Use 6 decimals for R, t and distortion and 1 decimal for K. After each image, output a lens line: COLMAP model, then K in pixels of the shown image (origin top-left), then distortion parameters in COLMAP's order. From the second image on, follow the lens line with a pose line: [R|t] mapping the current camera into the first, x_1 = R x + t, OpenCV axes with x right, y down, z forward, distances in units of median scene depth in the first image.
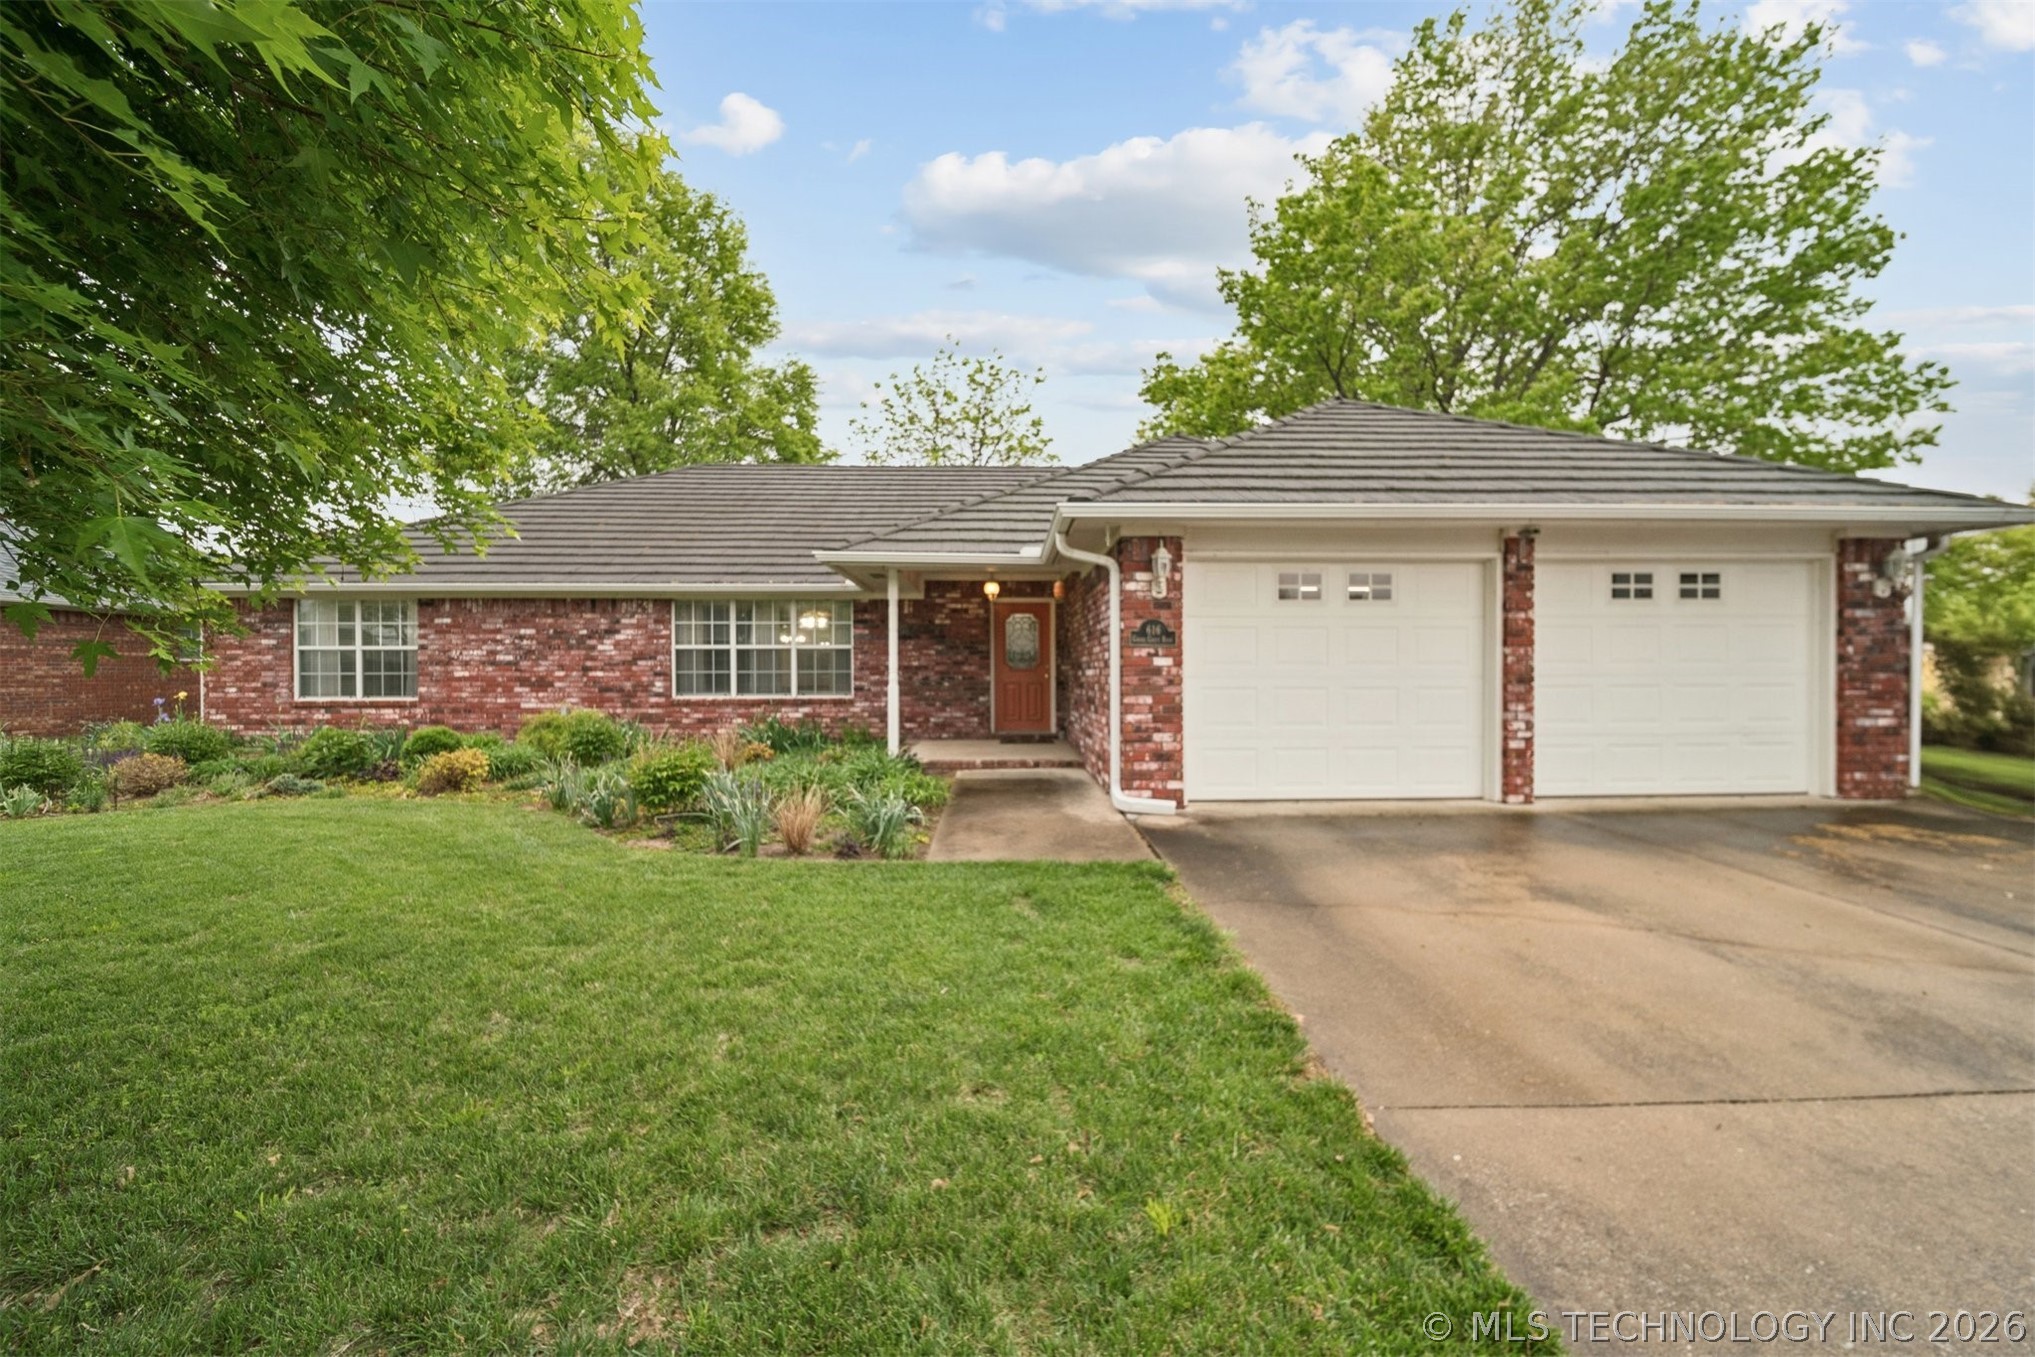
lens RADIAL K [[722.0, 0, 1022.7], [0, 722.0, 678.8], [0, 0, 1]] dist [0.000648, -0.001230]
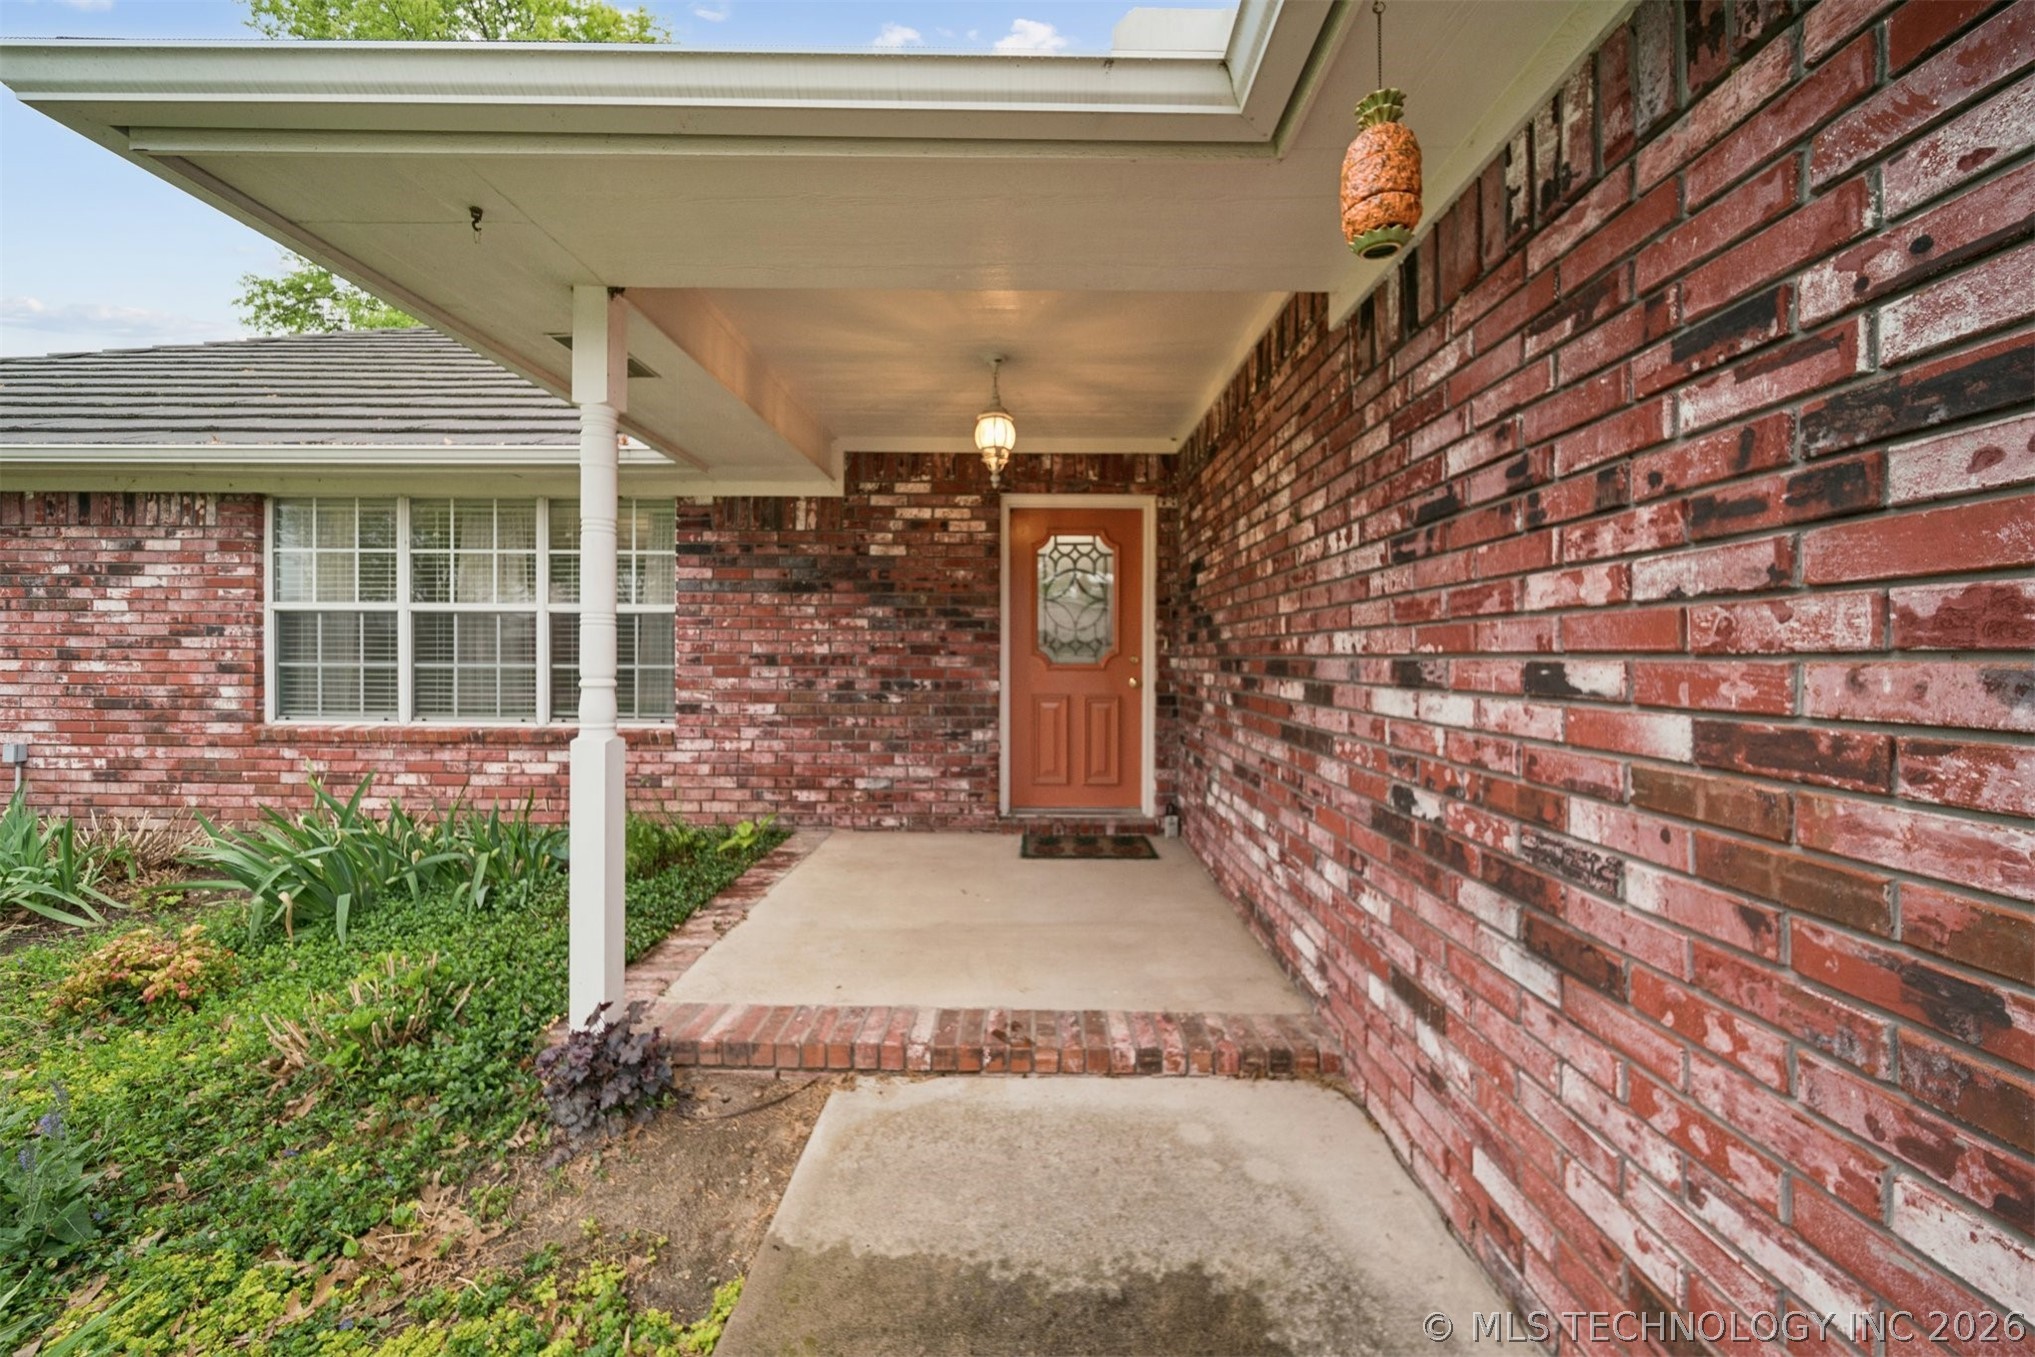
lens RADIAL K [[722.0, 0, 1025.6], [0, 722.0, 655.1], [0, 0, 1]] dist [0.000648, -0.001230]
pose [[0.999134, 0.009798, -0.040434, -0.013151], [-0.009881, 0.999949, -0.001842, -0.018681], [0.040414, 0.002240, 0.999181, 0.591792]]
